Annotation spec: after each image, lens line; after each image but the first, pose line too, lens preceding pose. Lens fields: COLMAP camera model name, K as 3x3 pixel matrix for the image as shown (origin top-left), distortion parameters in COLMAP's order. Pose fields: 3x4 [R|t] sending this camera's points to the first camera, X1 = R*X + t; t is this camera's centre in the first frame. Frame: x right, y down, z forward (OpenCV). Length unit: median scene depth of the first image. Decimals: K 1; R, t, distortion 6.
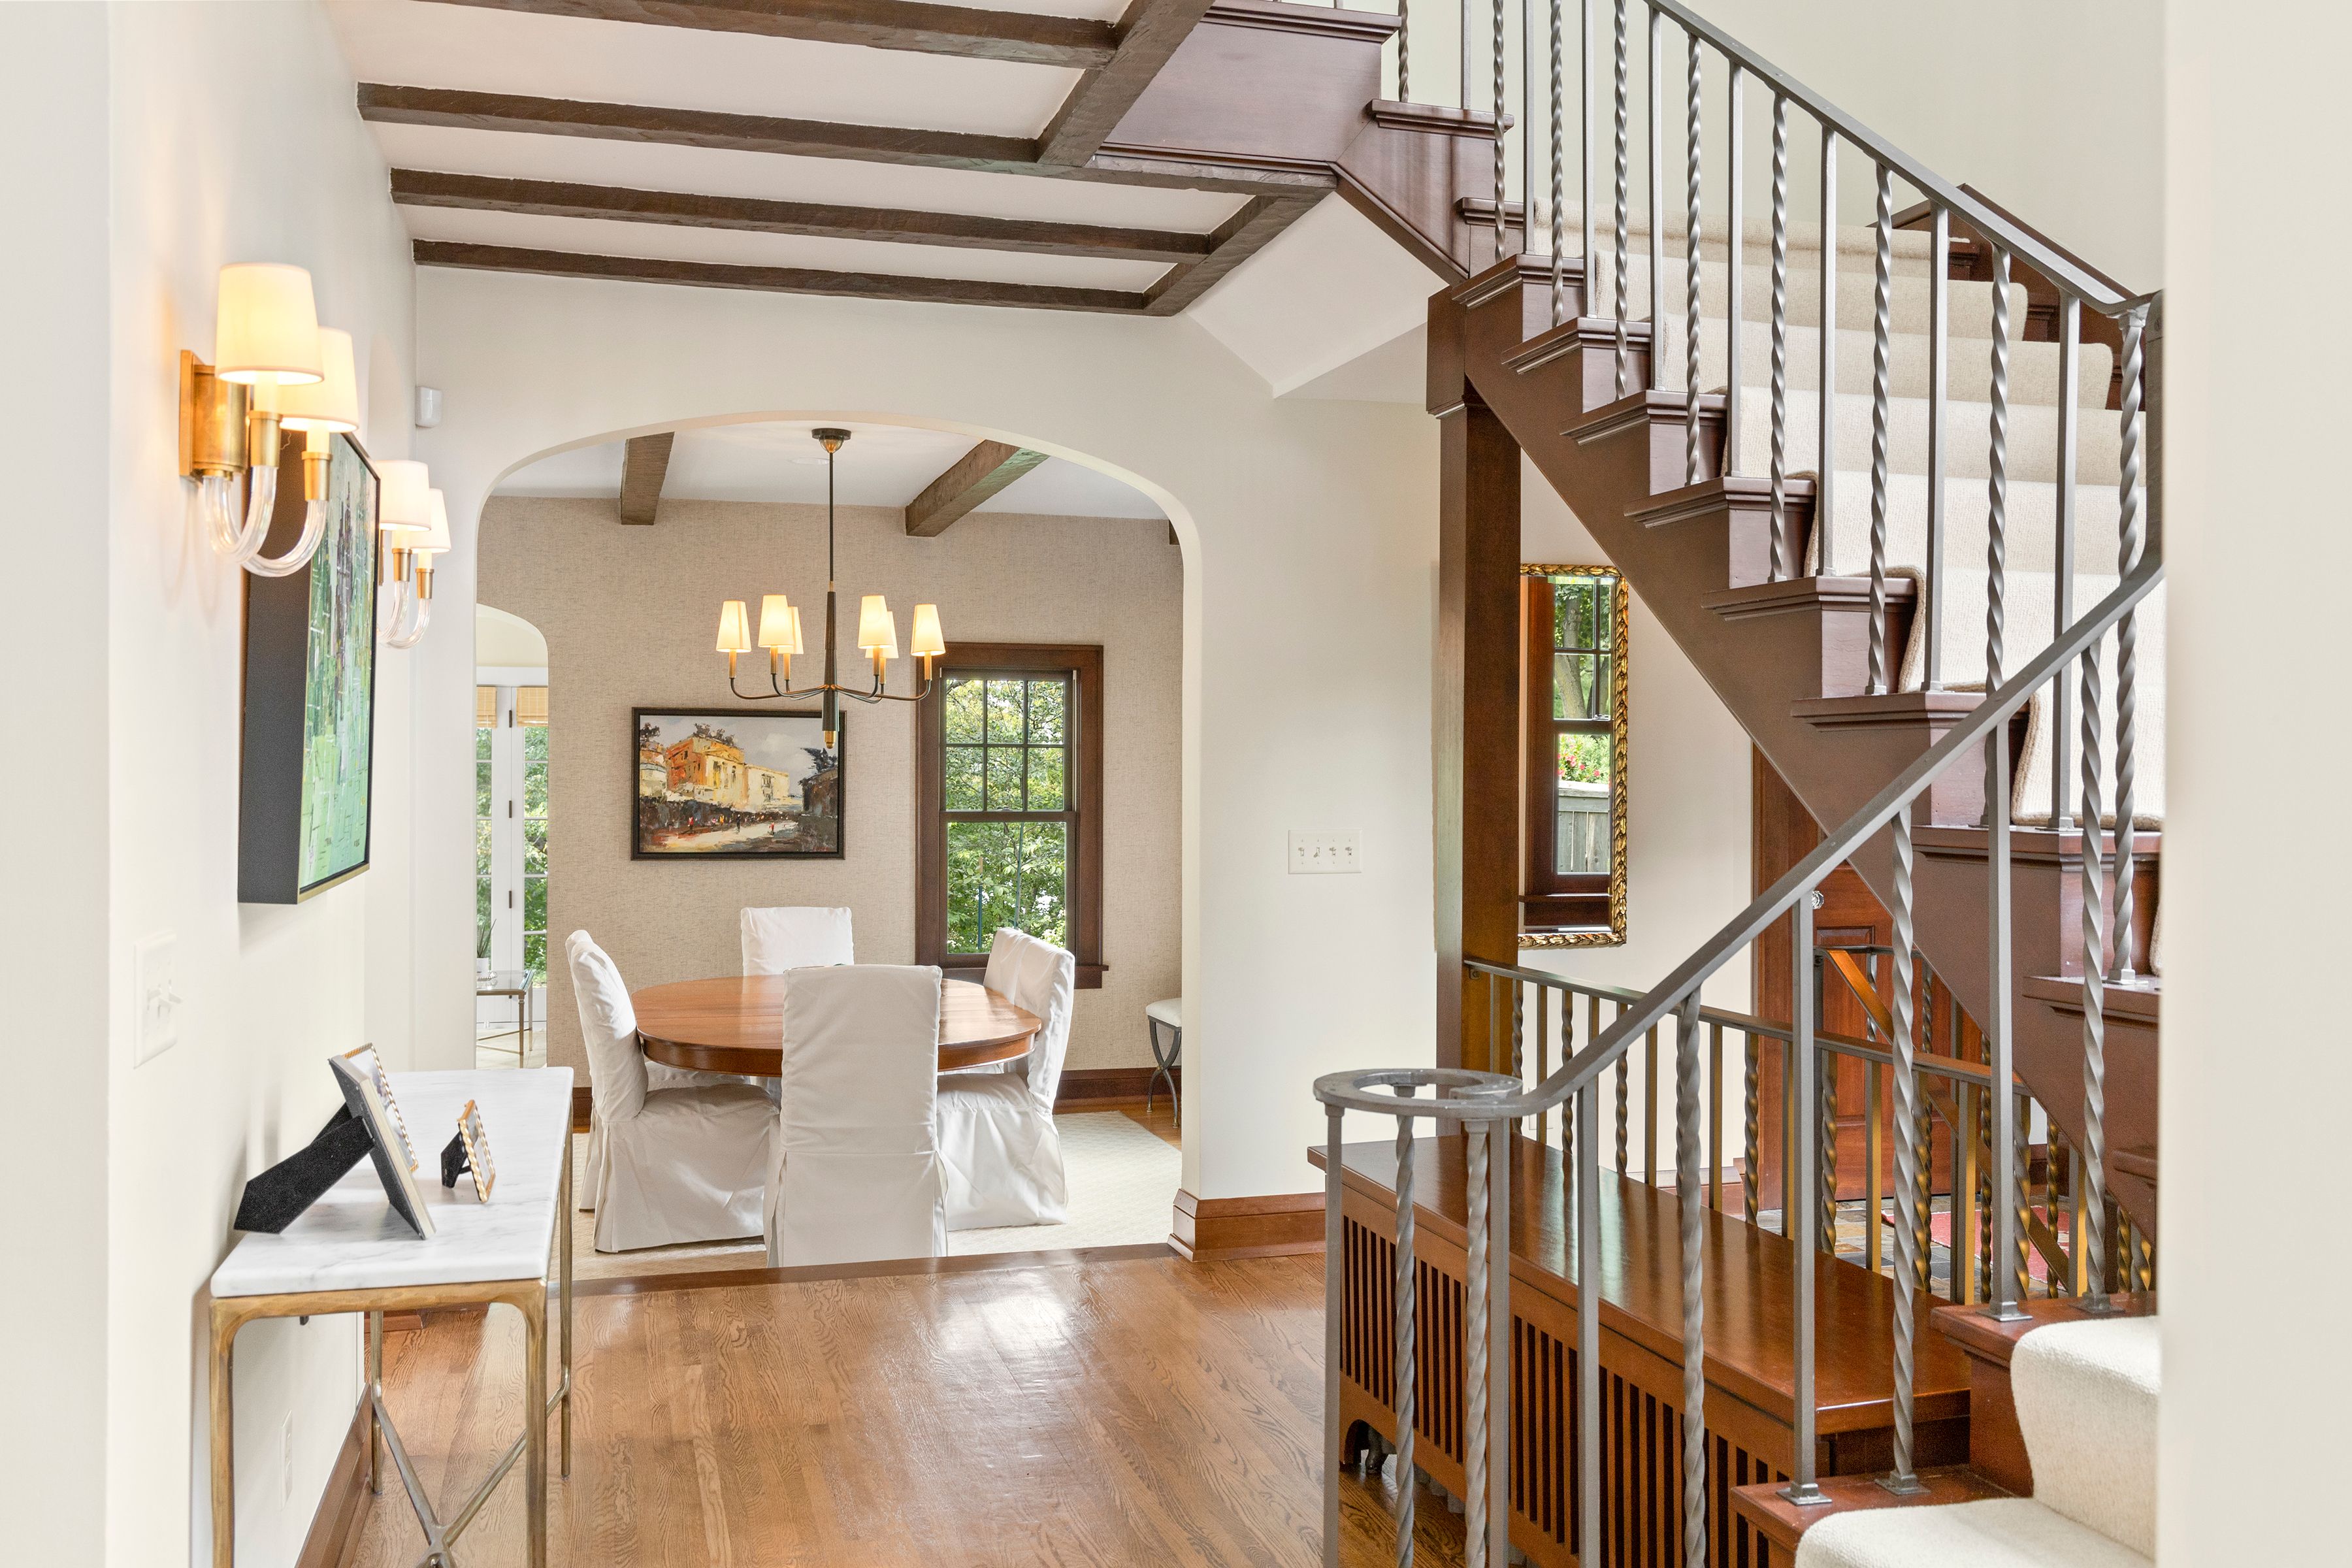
lens RADIAL K [[2037.4, 0, 1171.2], [0, 2037.4, 763.3], [0, 0, 1]] dist [-0.009494, -0.002300]
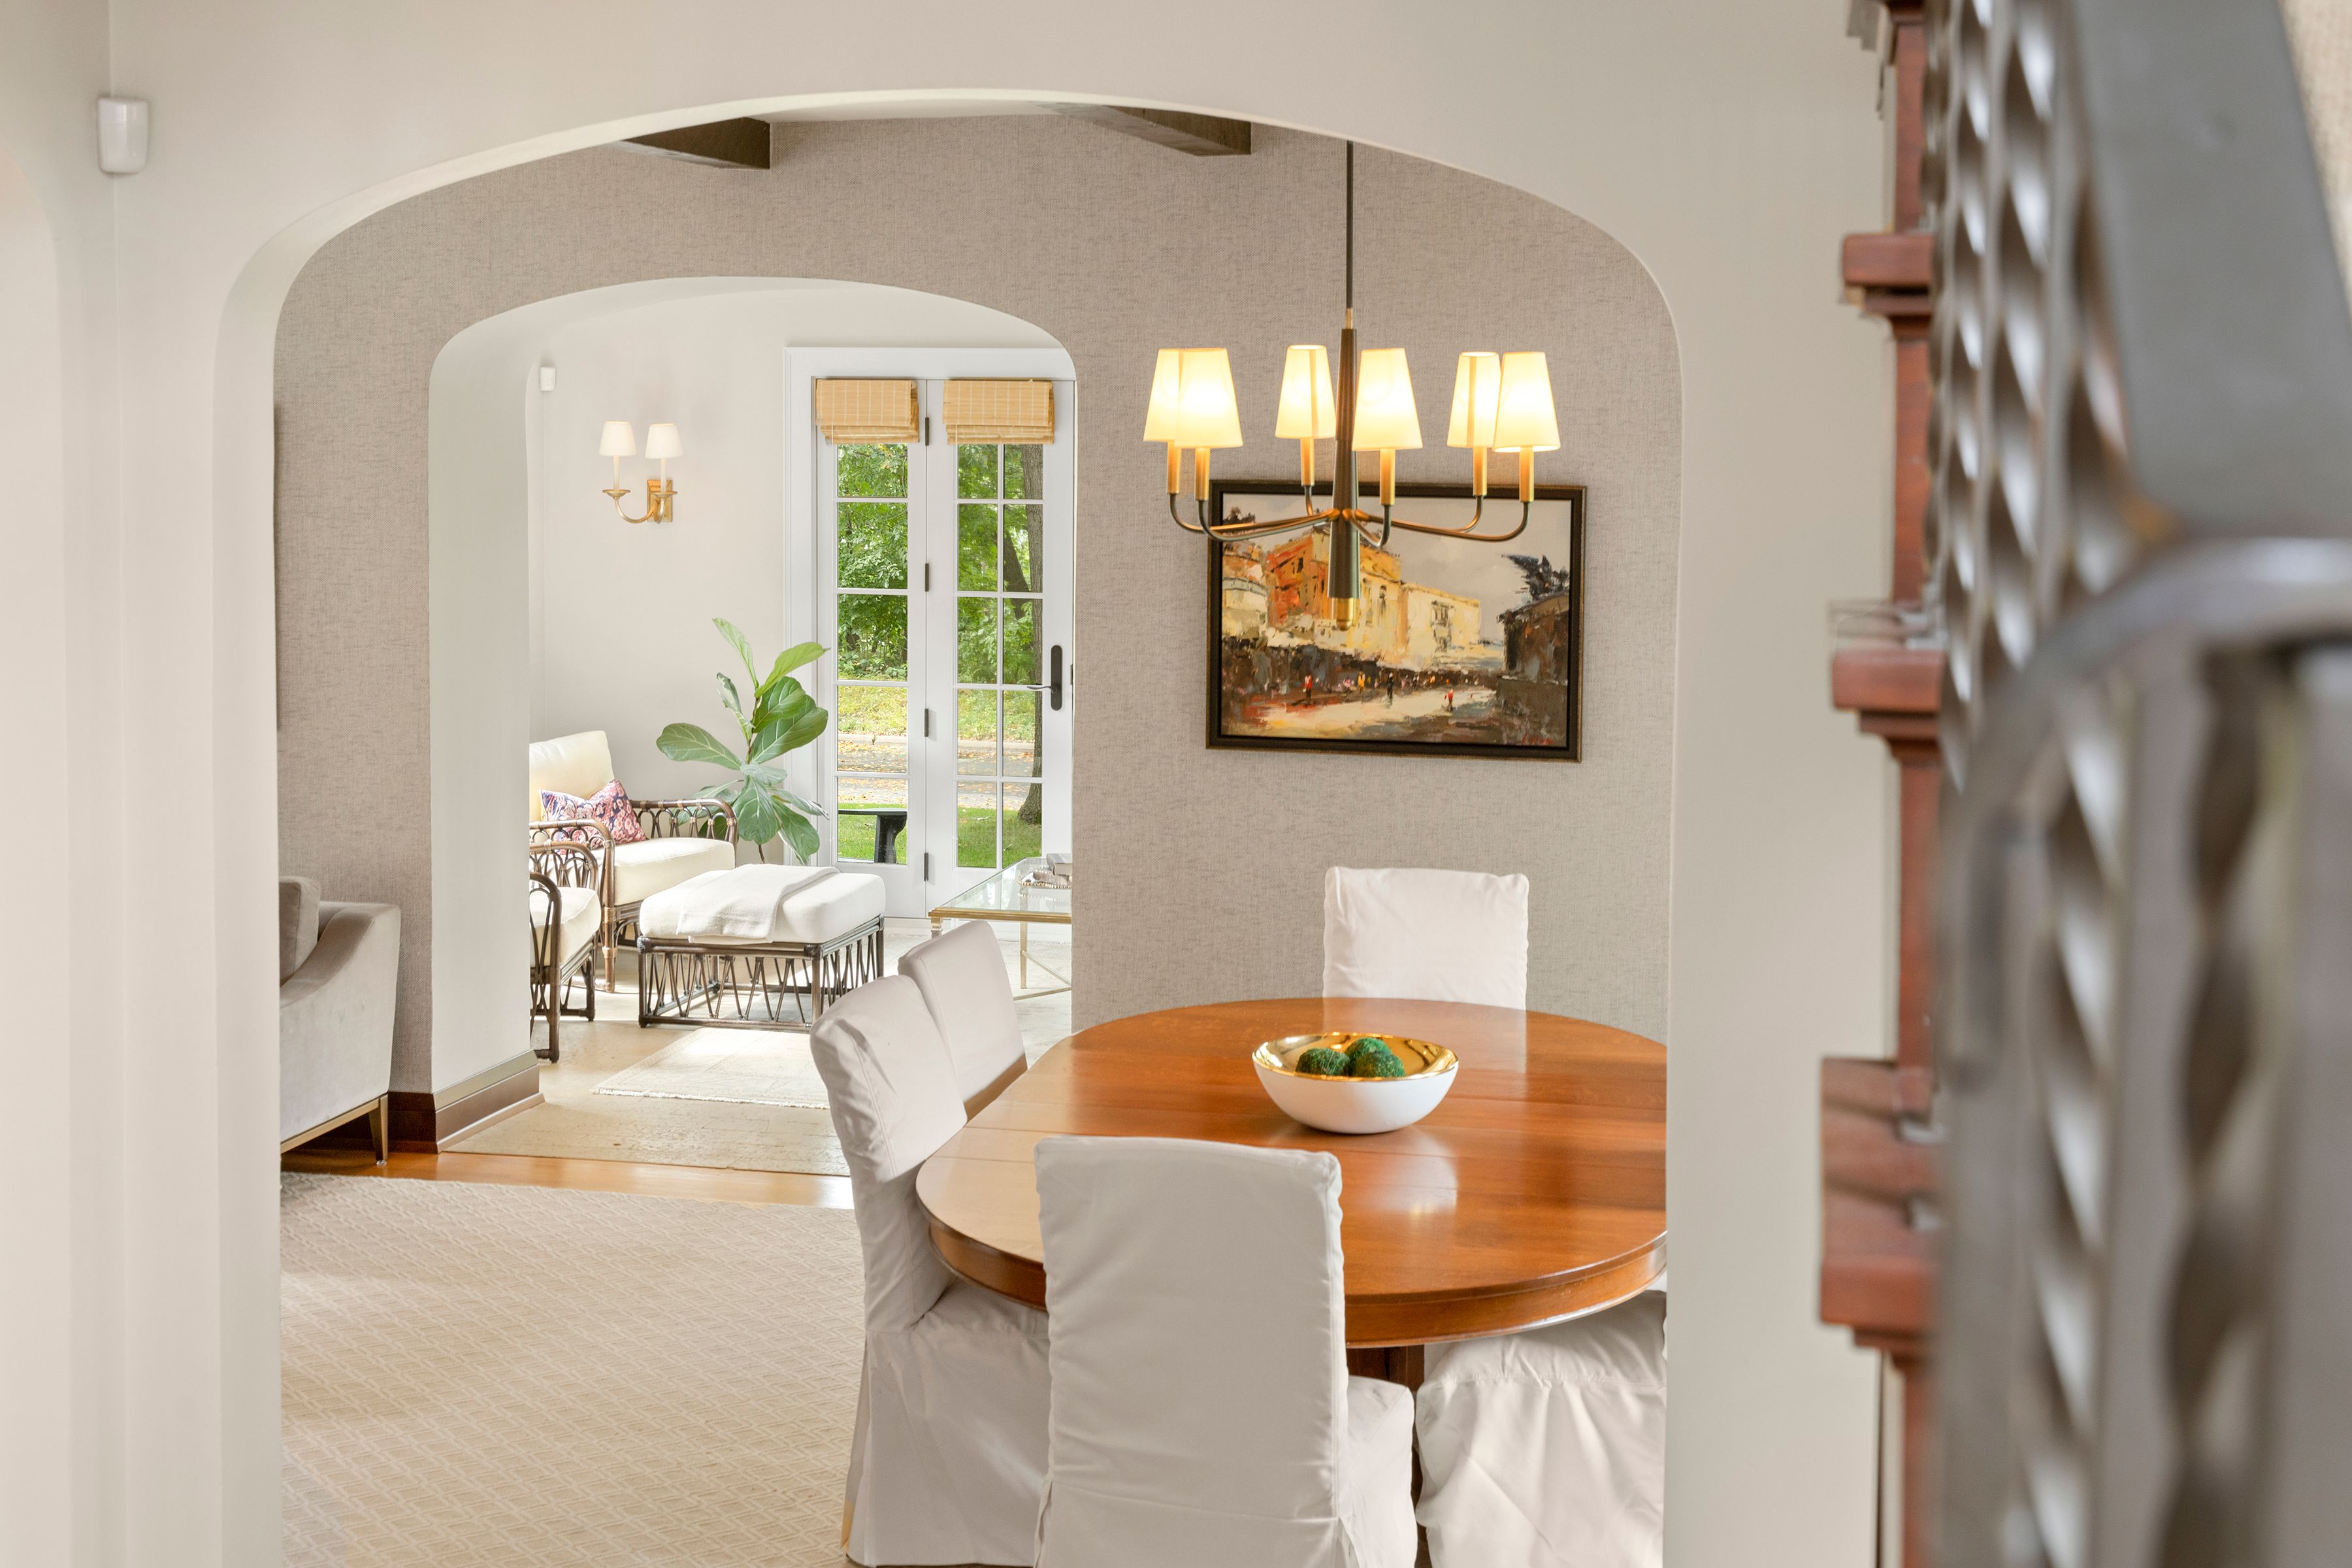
lens RADIAL K [[3173.4, 0, 1135.0], [0, 3173.4, 517.9], [0, 0, 1]] dist [0.012597, 0.000000]
pose [[0.880349, 0.024404, -0.473698, 0.136050], [0.000989, 0.998579, 0.053283, -0.063647], [0.474325, -0.047376, 0.879074, 0.208454]]
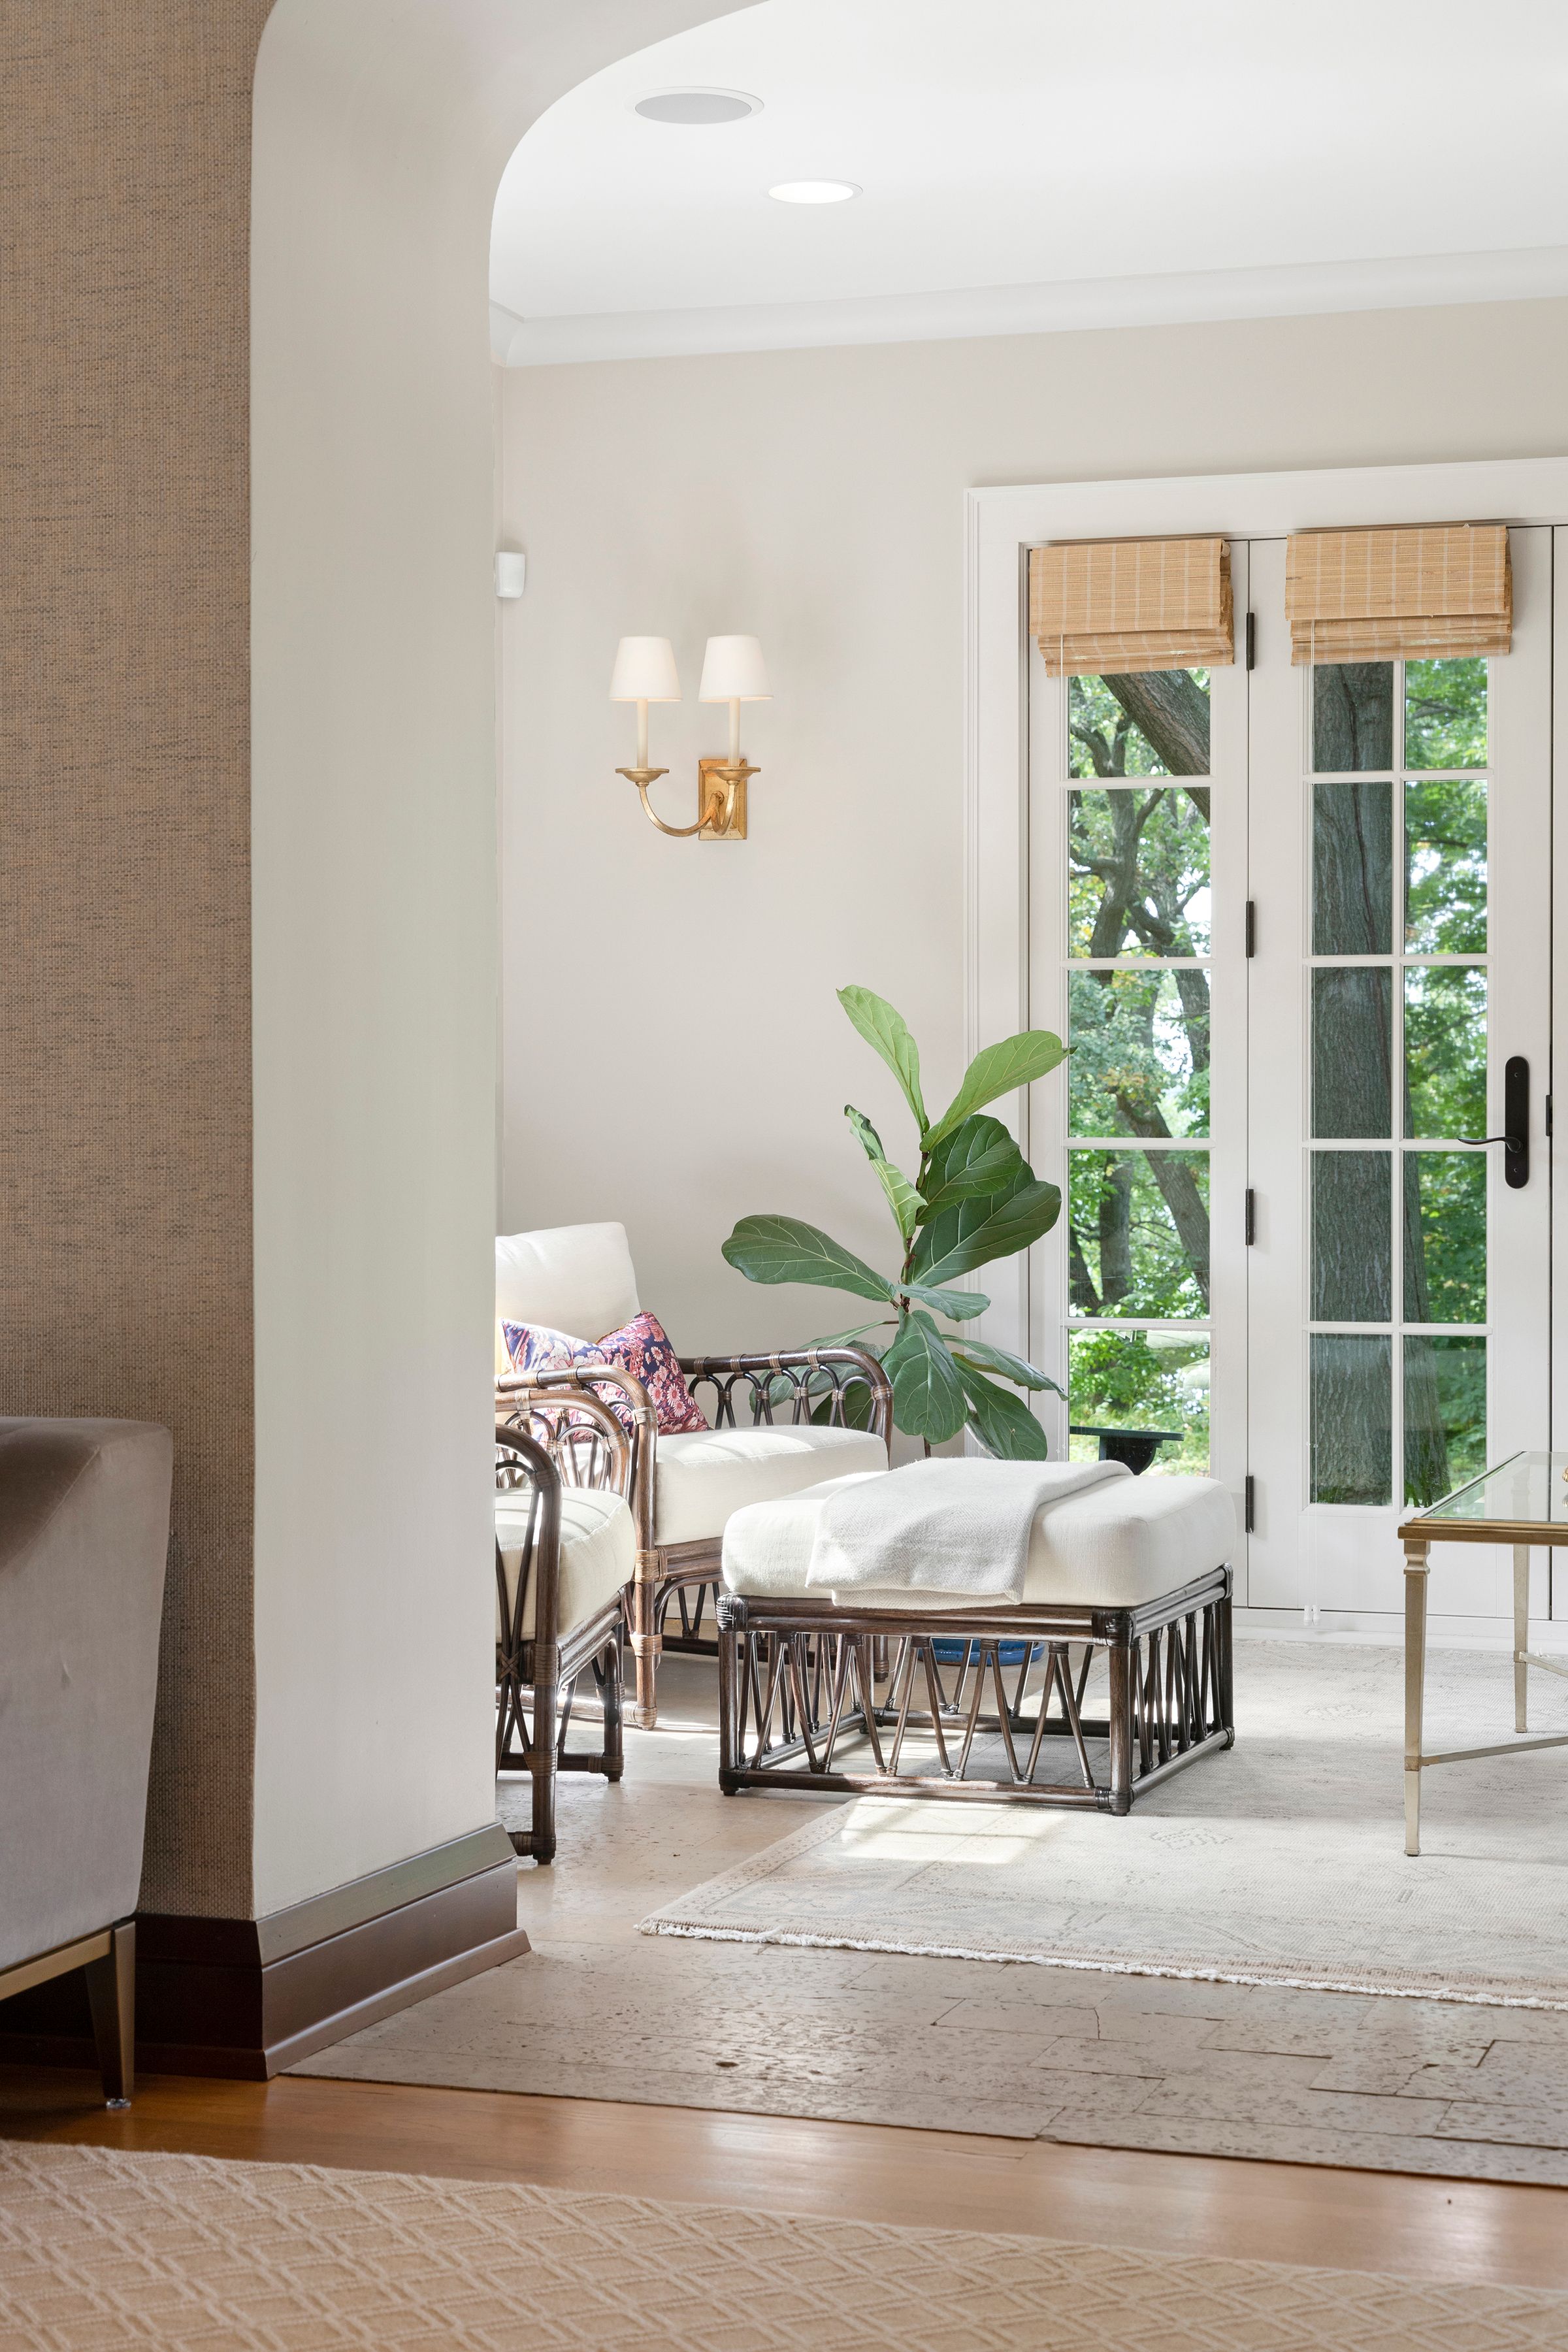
lens RADIAL K [[3730.5, 0, 778.4], [0, 3730.5, 1141.4], [0, 0, 1]] dist [-0.000296, 0.000000]
pose [[0.829687, 0.002333, -0.558224, -0.202147], [0.006453, 0.999884, 0.013770, 0.062177], [0.558191, -0.015027, 0.829576, 0.610975]]
